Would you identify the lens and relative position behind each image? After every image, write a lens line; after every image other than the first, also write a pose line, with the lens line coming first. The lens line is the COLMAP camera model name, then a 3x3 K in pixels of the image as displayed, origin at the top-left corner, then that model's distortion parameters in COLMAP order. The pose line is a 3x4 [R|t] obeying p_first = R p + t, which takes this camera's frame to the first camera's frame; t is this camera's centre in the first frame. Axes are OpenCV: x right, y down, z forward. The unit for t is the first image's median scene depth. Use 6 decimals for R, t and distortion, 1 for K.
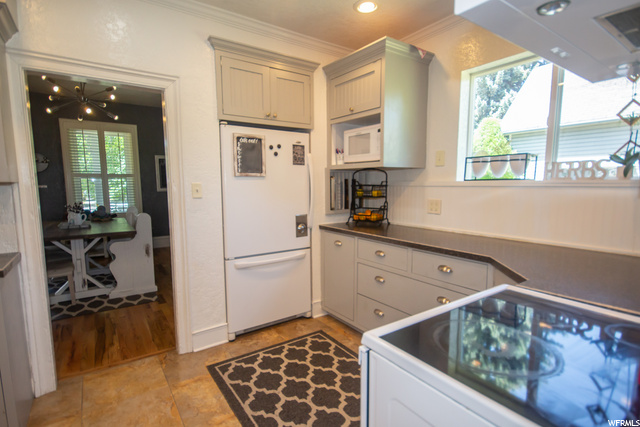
lens RADIAL K [[329.0, 0, 319.2], [0, 329.0, 219.8], [0, 0, 1]] dist [0.003566, 0.000811]
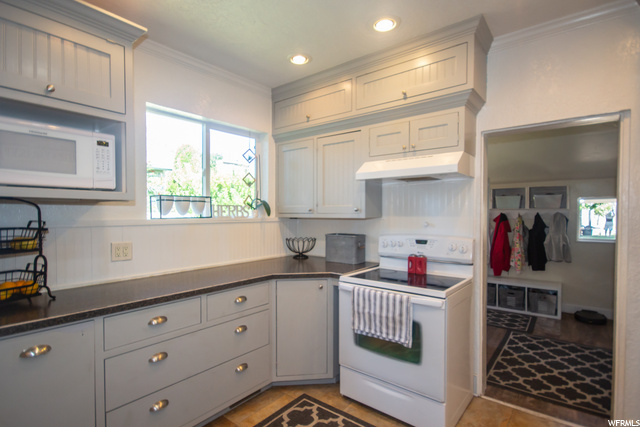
lens RADIAL K [[329.0, 0, 319.2], [0, 329.0, 219.8], [0, 0, 1]] dist [0.003566, 0.000811]
pose [[-0.306008, -0.005254, 0.952014, -0.595353], [0.122778, 0.991416, 0.044937, -0.101744], [-0.944079, 0.130638, -0.302736, 0.845340]]
